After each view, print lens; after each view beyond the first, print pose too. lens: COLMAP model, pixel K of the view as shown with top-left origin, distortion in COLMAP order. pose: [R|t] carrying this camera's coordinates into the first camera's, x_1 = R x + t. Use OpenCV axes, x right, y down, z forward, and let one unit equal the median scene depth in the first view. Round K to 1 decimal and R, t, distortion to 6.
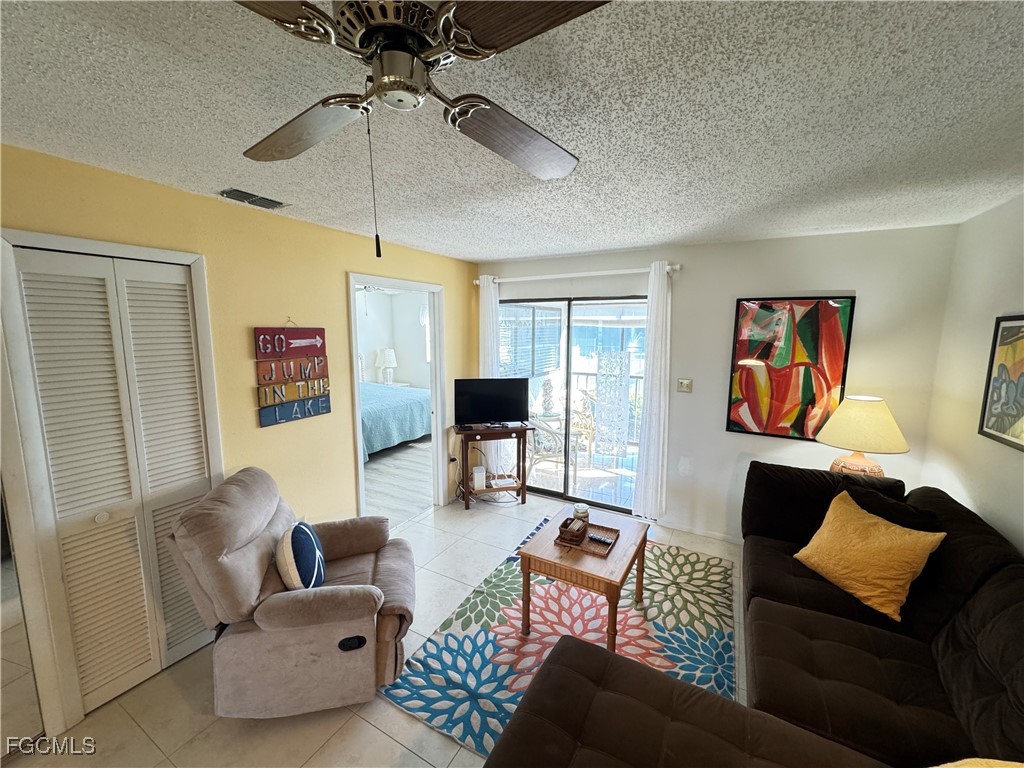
lens RADIAL K [[406.0, 0, 506.4], [0, 406.0, 384.7], [0, 0, 1]] dist [0.001262, 0.000117]
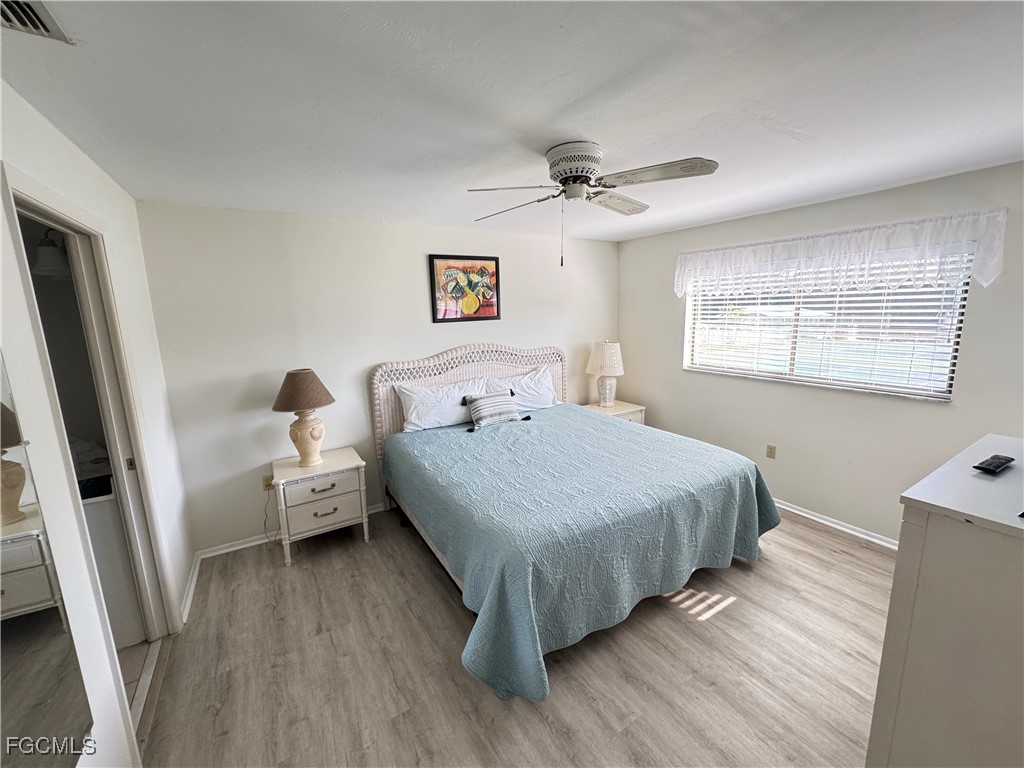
lens RADIAL K [[405.3, 0, 512.0], [0, 405.3, 384.0], [0, 0, 1]] dist [0.000806, 0.000098]
pose [[0.877426, 0.054992, -0.476550, -0.249116], [-0.032438, 0.997935, 0.055433, -0.100758], [0.478614, -0.033180, 0.877398, 0.790109]]
